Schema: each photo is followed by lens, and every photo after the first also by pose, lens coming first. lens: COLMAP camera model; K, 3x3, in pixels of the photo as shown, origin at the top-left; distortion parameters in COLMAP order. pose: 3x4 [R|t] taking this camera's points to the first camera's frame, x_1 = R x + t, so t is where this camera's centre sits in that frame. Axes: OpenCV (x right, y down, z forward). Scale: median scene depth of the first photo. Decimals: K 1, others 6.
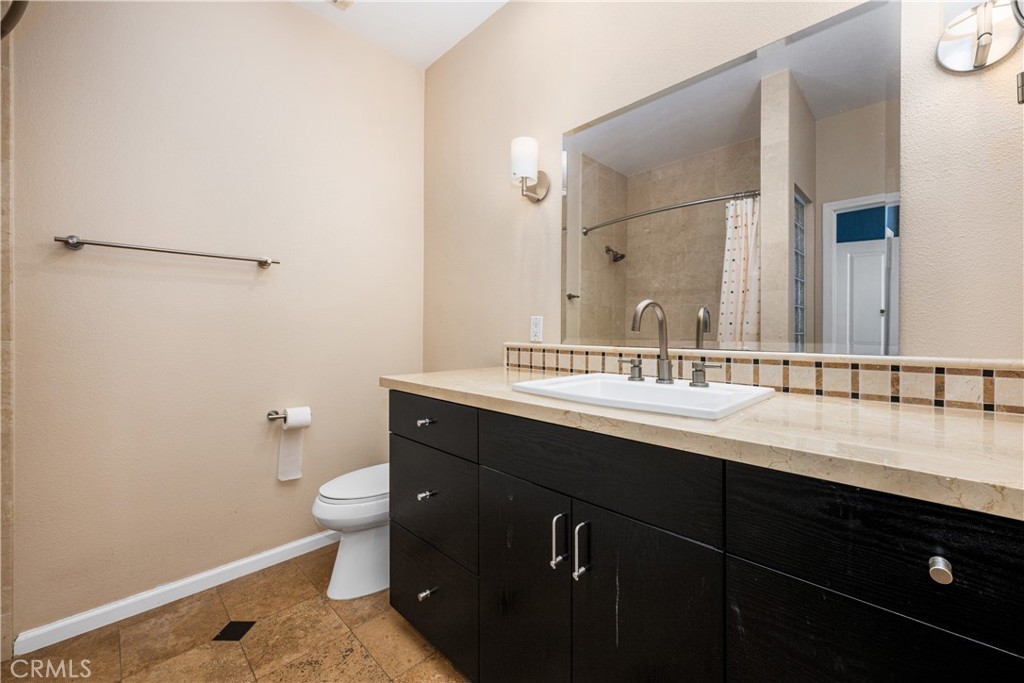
lens RADIAL K [[411.9, 0, 510.9], [0, 411.9, 331.9], [0, 0, 1]] dist [0.003971, 0.000545]
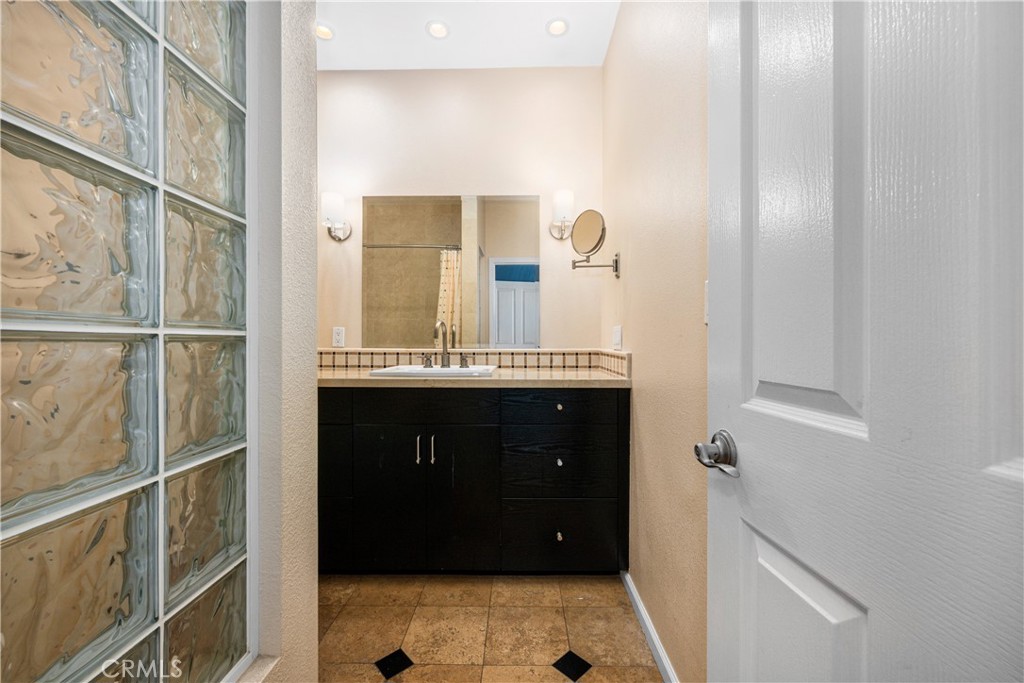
lens RADIAL K [[411.9, 0, 512.4], [0, 411.9, 341.4], [0, 0, 1]] dist [0.003971, 0.000545]
pose [[0.726238, -0.005131, 0.687424, -0.461460], [0.004110, 0.999987, 0.003123, 0.004933], [-0.687431, 0.000557, 0.726249, -0.352842]]
